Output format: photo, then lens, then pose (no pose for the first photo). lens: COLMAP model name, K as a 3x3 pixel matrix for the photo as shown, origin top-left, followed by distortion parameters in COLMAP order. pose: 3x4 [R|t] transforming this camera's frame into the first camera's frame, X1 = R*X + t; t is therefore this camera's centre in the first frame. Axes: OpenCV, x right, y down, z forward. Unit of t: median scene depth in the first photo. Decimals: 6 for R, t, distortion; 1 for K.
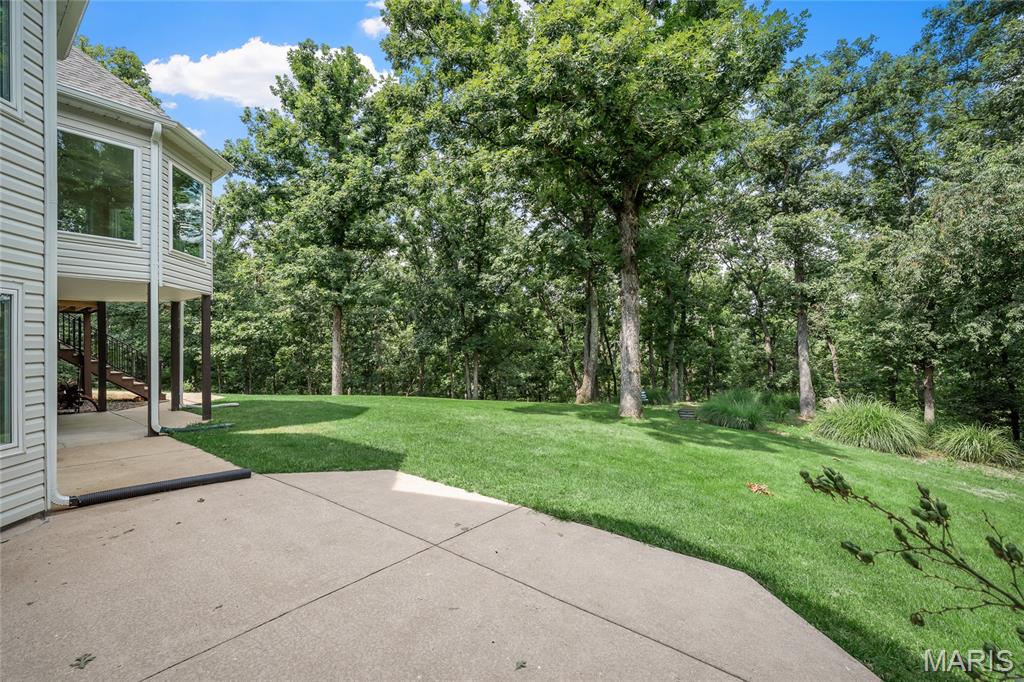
lens RADIAL K [[438.1, 0, 512.0], [0, 438.1, 341.0], [0, 0, 1]] dist [-0.001578, -0.000159]
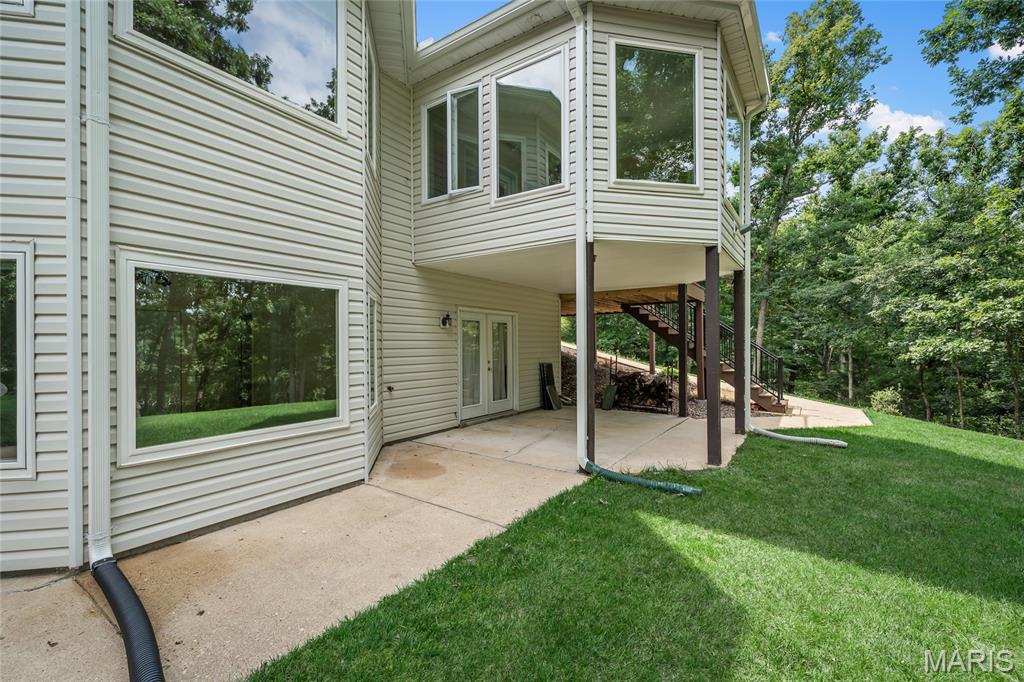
lens RADIAL K [[438.1, 0, 512.0], [0, 438.1, 341.0], [0, 0, 1]] dist [-0.001578, -0.000159]
pose [[0.061743, 0.003360, -0.998086, -0.161140], [0.009110, 0.999951, 0.003930, 0.015640], [0.998051, -0.009336, 0.061709, 0.795079]]
